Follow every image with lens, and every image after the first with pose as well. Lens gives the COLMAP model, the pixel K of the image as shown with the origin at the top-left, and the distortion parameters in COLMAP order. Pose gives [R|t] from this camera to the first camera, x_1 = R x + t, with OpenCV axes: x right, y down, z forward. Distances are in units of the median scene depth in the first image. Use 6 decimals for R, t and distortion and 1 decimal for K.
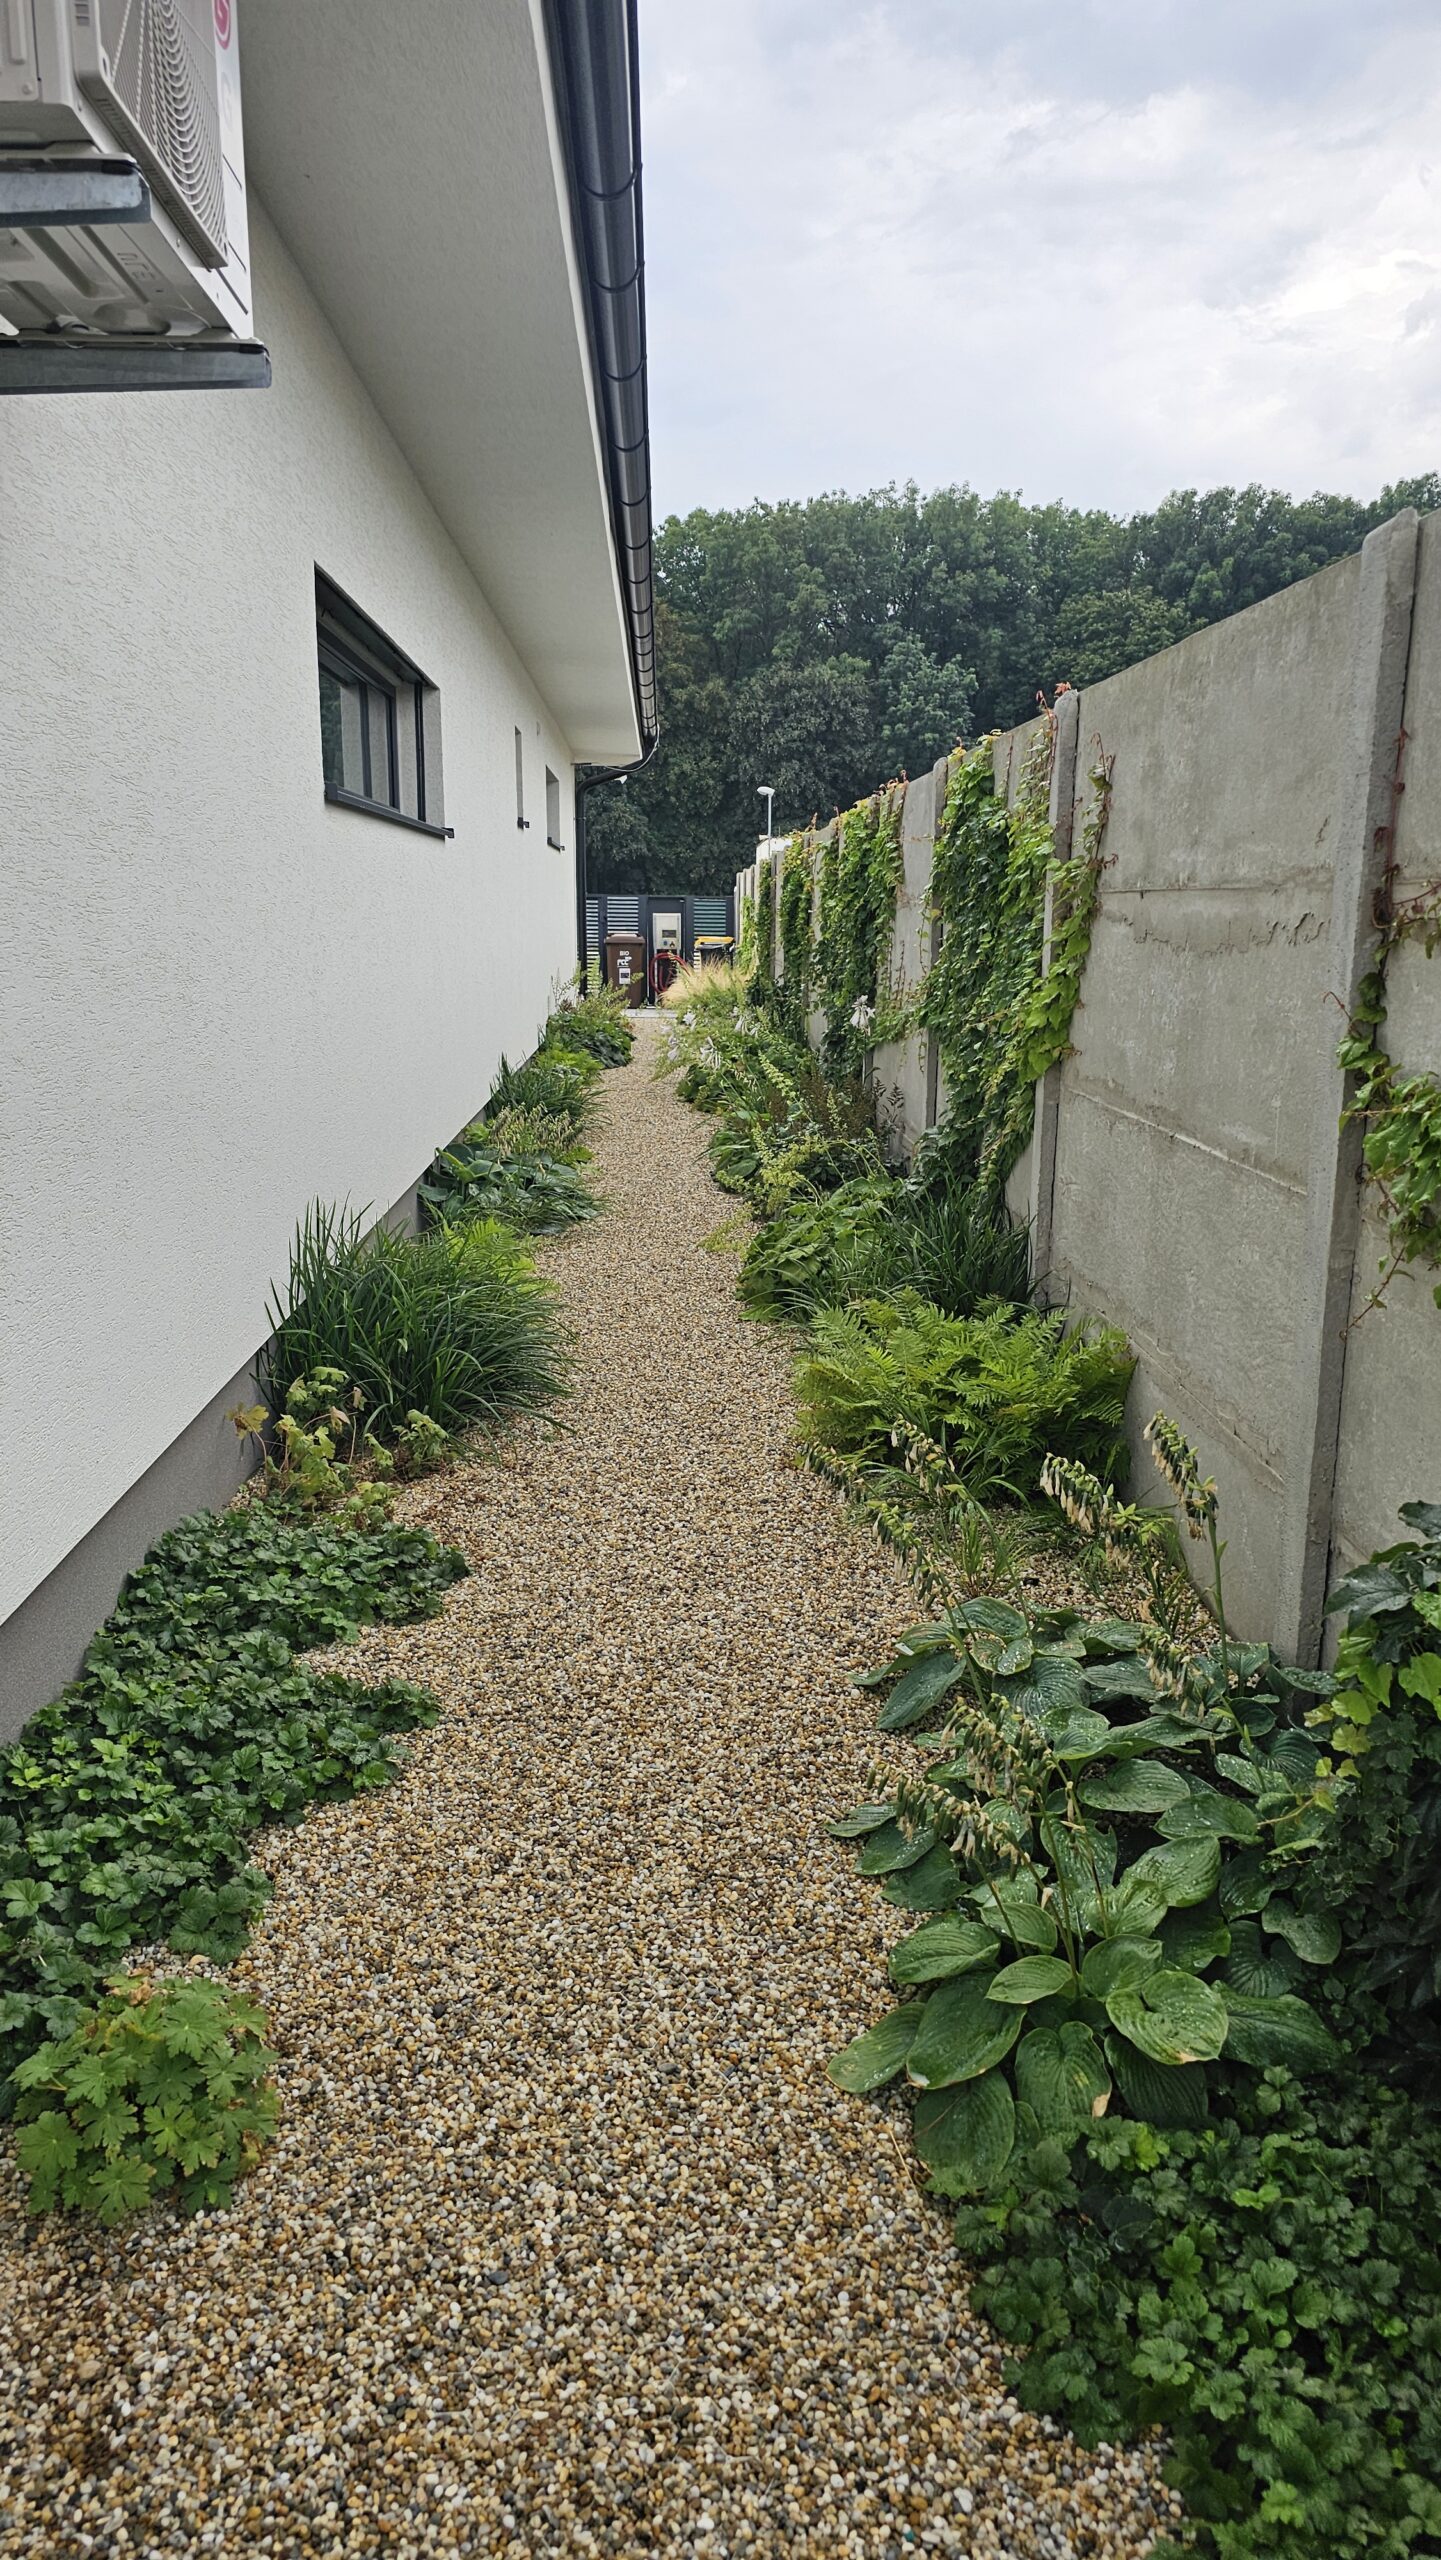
lens RADIAL K [[1698.8, 0, 720.5], [0, 1698.8, 1280.0], [0, 0, 1]] dist [0.008636, -0.002488]
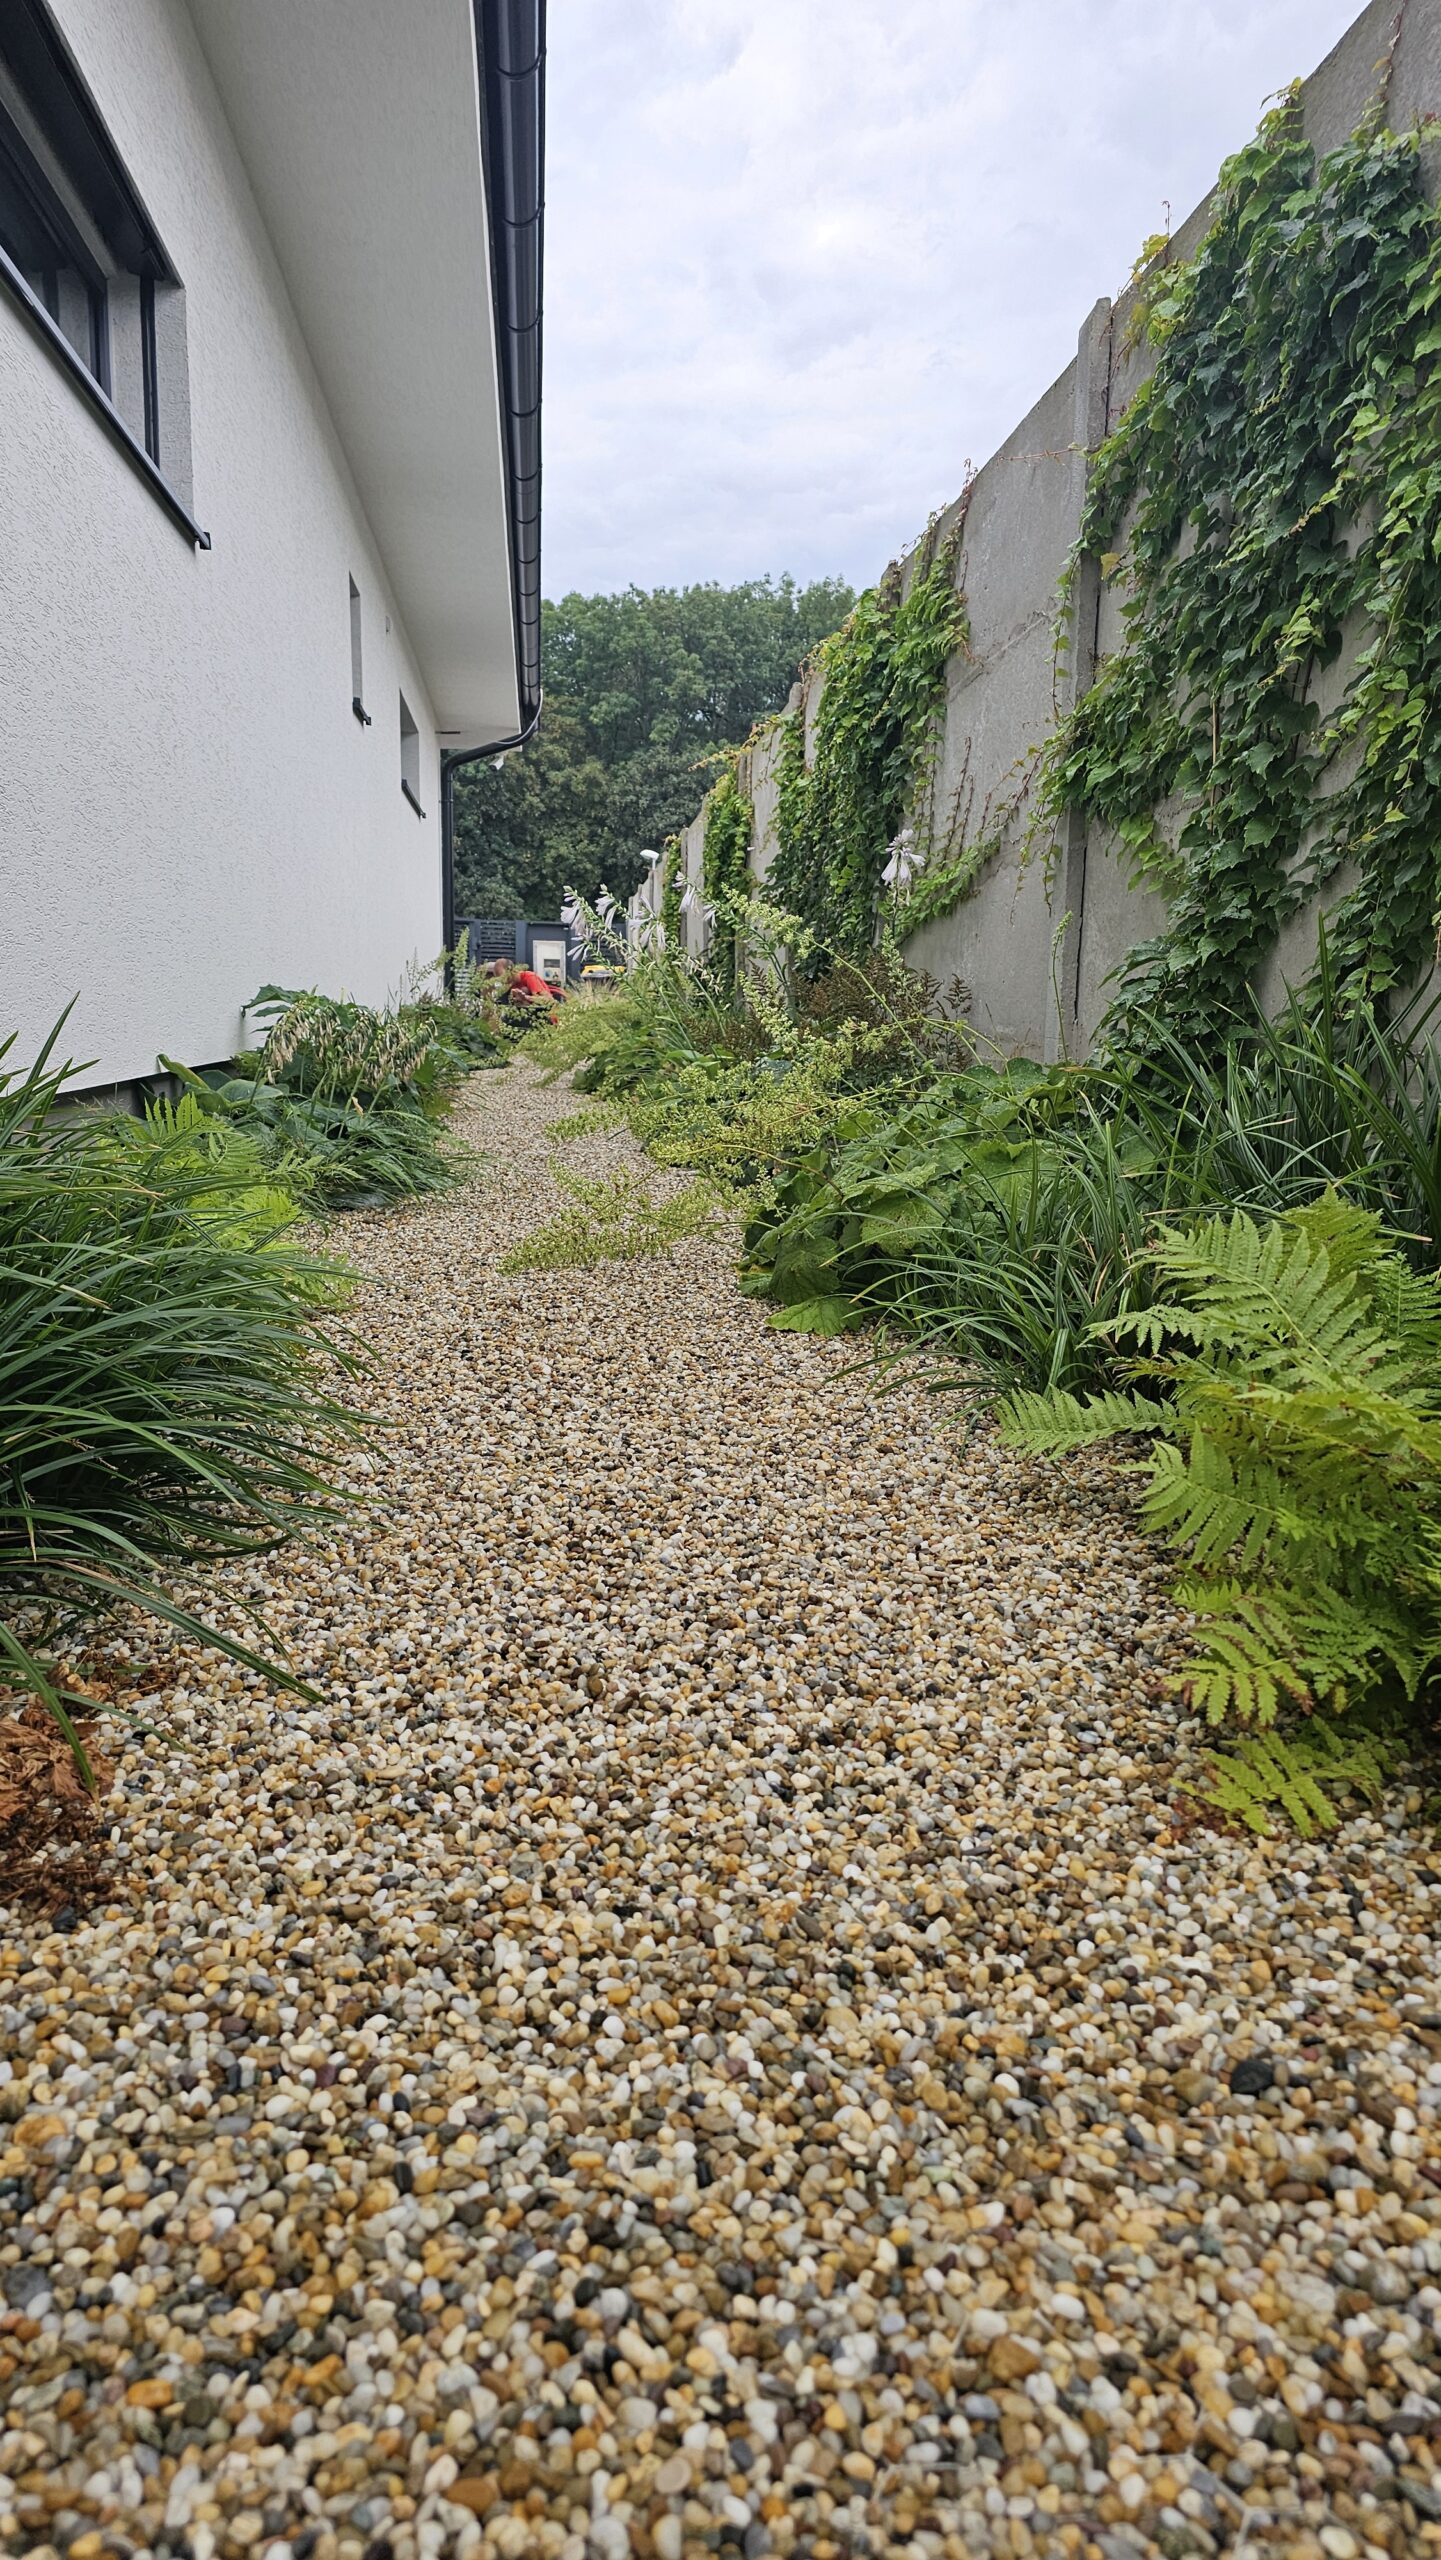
lens RADIAL K [[1698.8, 0, 720.5], [0, 1698.8, 1280.0], [0, 0, 1]] dist [0.008636, -0.002488]
pose [[0.997363, -0.005496, 0.072368, -0.008094], [0.009527, 0.998414, -0.055481, 0.007782], [-0.071949, 0.056024, 0.995834, 0.133614]]
